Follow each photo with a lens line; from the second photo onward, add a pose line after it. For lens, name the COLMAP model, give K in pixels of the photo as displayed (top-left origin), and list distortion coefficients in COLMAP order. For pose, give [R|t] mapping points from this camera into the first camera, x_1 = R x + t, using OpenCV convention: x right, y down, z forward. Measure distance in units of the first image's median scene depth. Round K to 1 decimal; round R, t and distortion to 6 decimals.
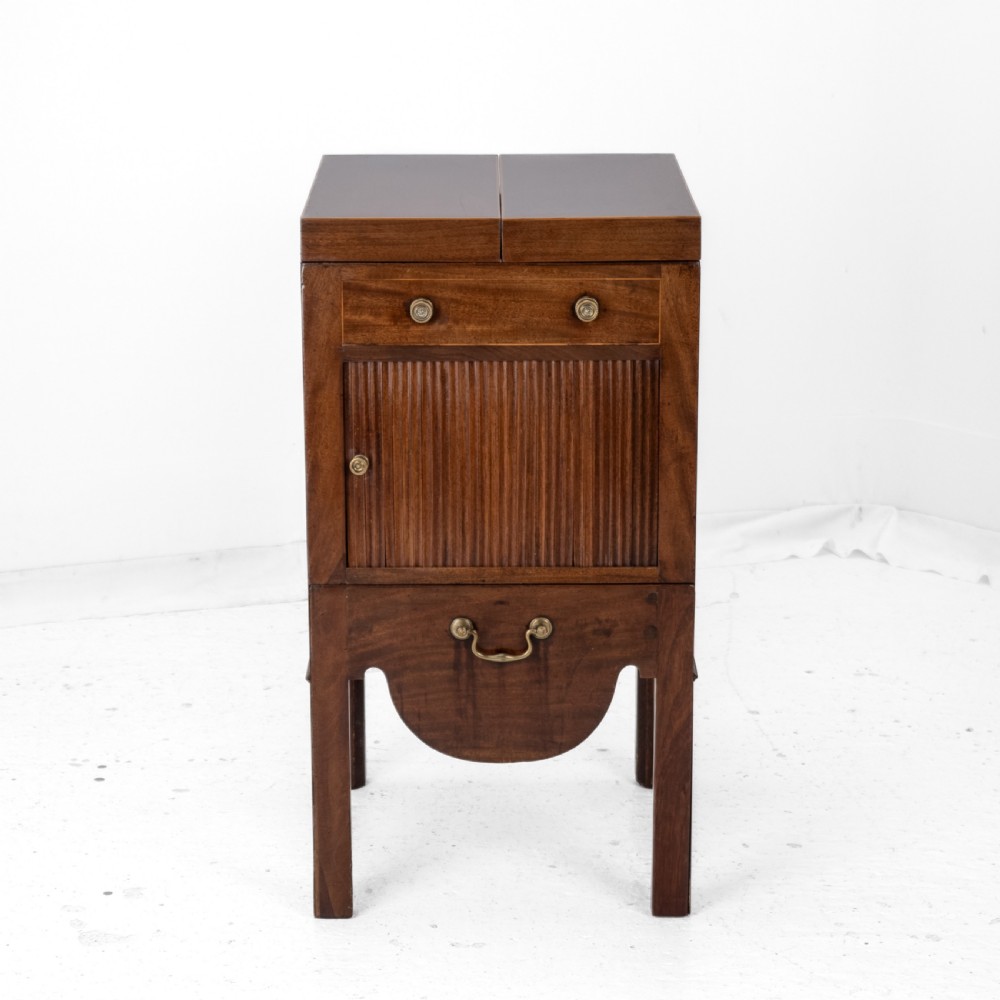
lens RADIAL K [[2946.1, 0, 501.1], [0, 2946.1, 498.3], [0, 0, 1]] dist [-0.200887, 0.000000]
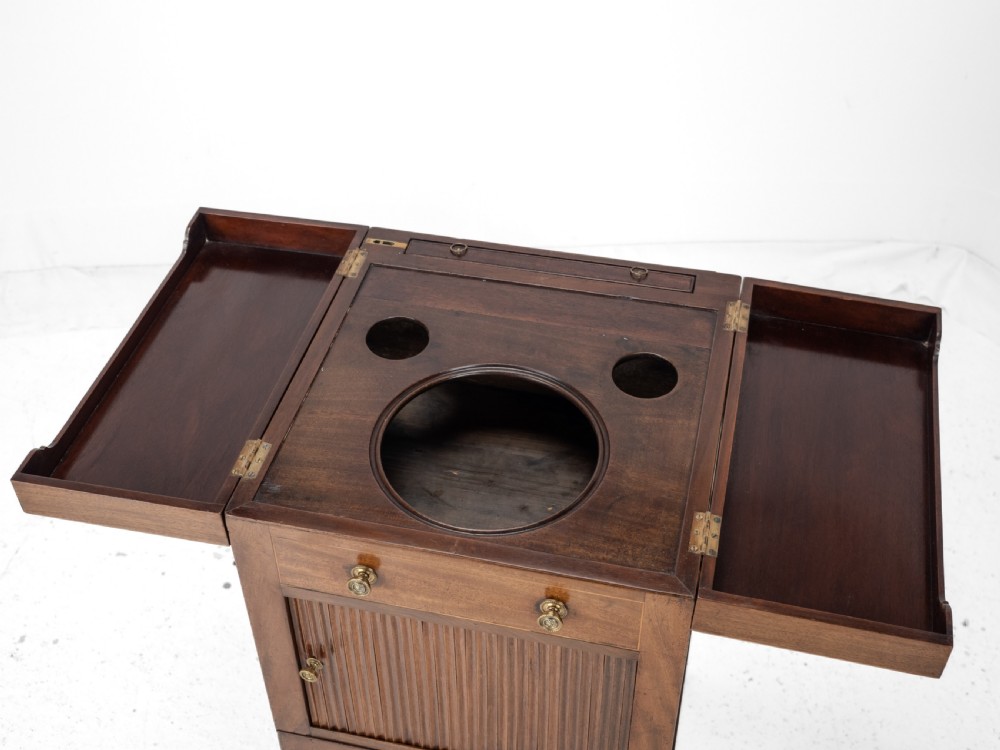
lens RADIAL K [[1300.1, 0, 502.1], [0, 1300.1, 367.0], [0, 0, 1]] dist [-0.002519, 0.000000]
pose [[0.974299, 0.149927, -0.168117, 0.065431], [-0.055677, 0.883454, 0.465198, -0.290395], [0.218270, -0.443882, 0.869096, 0.696258]]
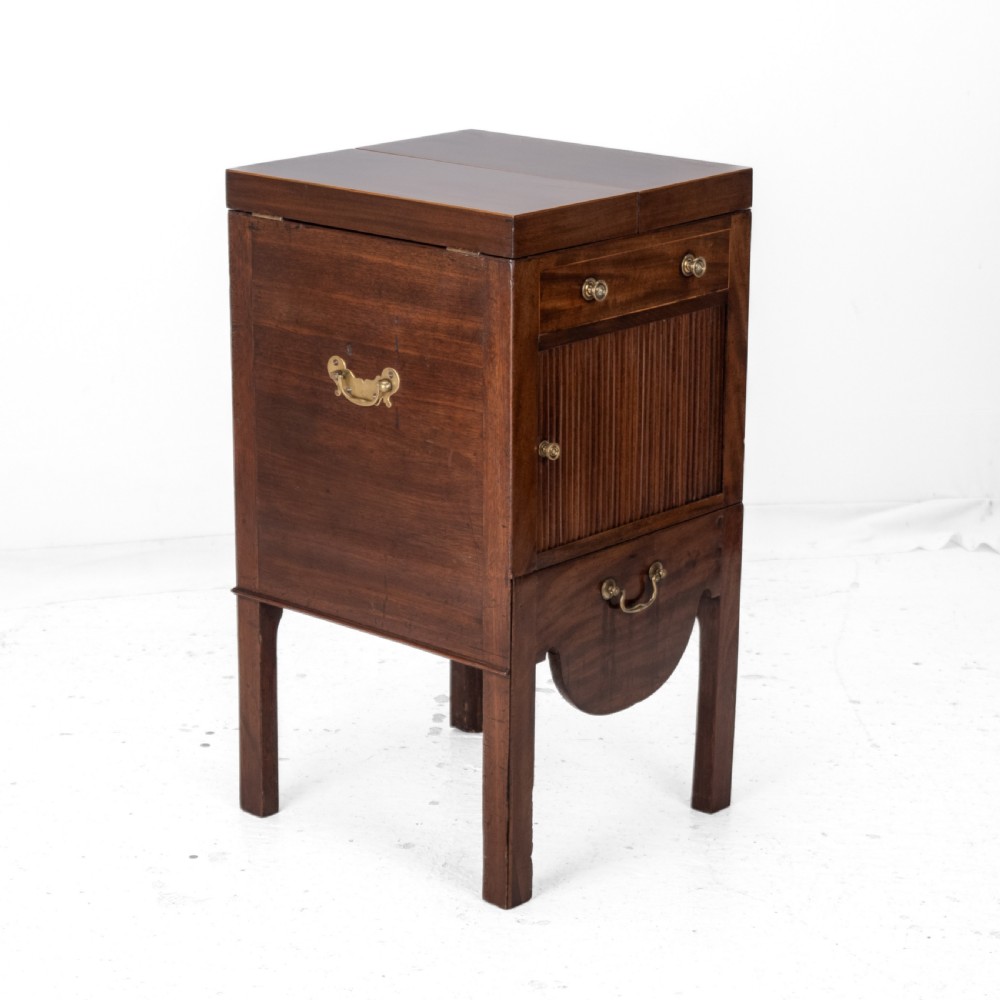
lens RADIAL K [[2946.1, 0, 500.0], [0, 2946.1, 502.3], [0, 0, 1]] dist [-0.200887, 0.000000]
pose [[0.664788, -0.200676, 0.719574, -0.795639], [0.192694, 0.976711, 0.094363, -0.093148], [-0.721752, 0.075926, 0.687975, 0.310746]]
